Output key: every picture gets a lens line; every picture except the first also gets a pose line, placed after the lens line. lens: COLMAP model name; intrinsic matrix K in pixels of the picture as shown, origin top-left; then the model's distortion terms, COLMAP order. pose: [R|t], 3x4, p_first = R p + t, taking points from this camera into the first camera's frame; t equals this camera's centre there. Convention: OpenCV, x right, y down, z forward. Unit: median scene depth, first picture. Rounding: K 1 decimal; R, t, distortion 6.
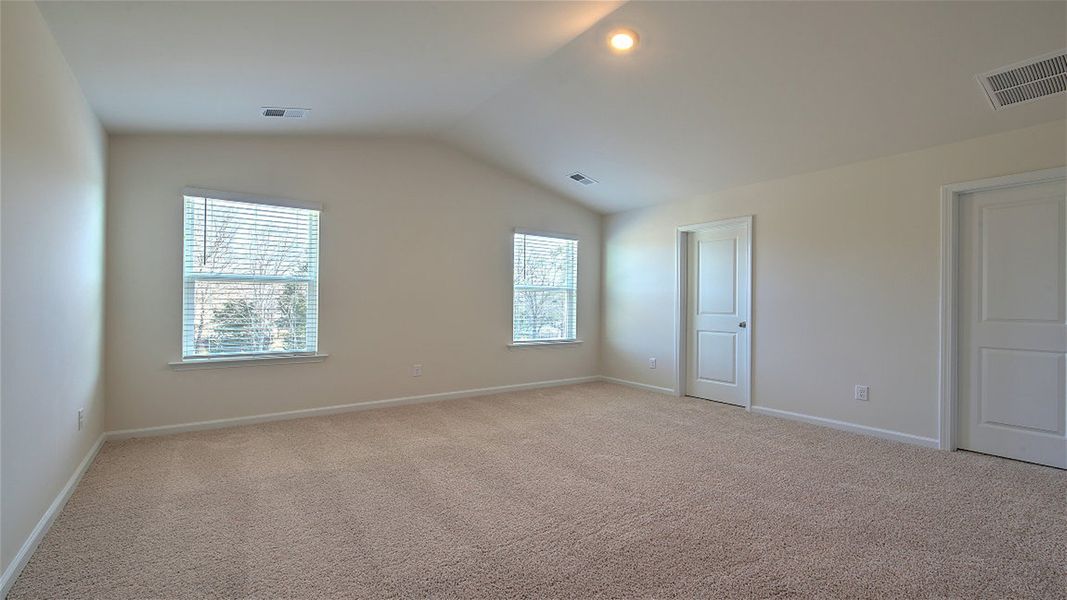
lens RADIAL K [[465.8, 0, 537.6], [0, 465.8, 300.8], [0, 0, 1]] dist [0.000041, -0.000276]
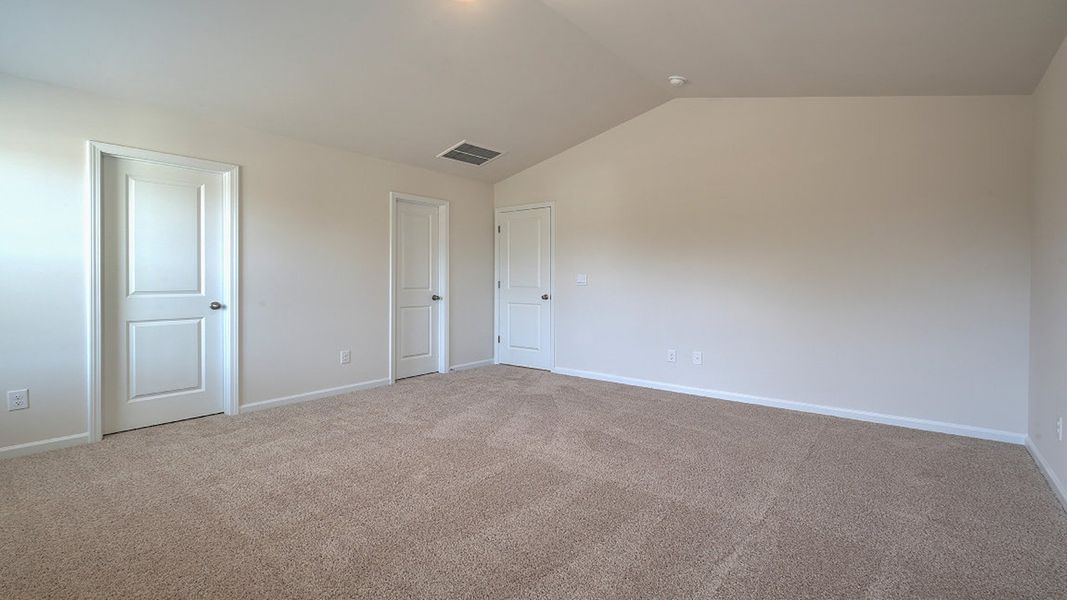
lens RADIAL K [[551.9, 0, 533.5], [0, 551.9, 300.0], [0, 0, 1]] dist [-0.000247, -0.000206]
pose [[-0.330405, -0.040771, 0.942958, -0.517328], [-0.007223, 0.999147, 0.040670, 0.001797], [-0.943811, 0.006627, -0.330418, 0.739069]]
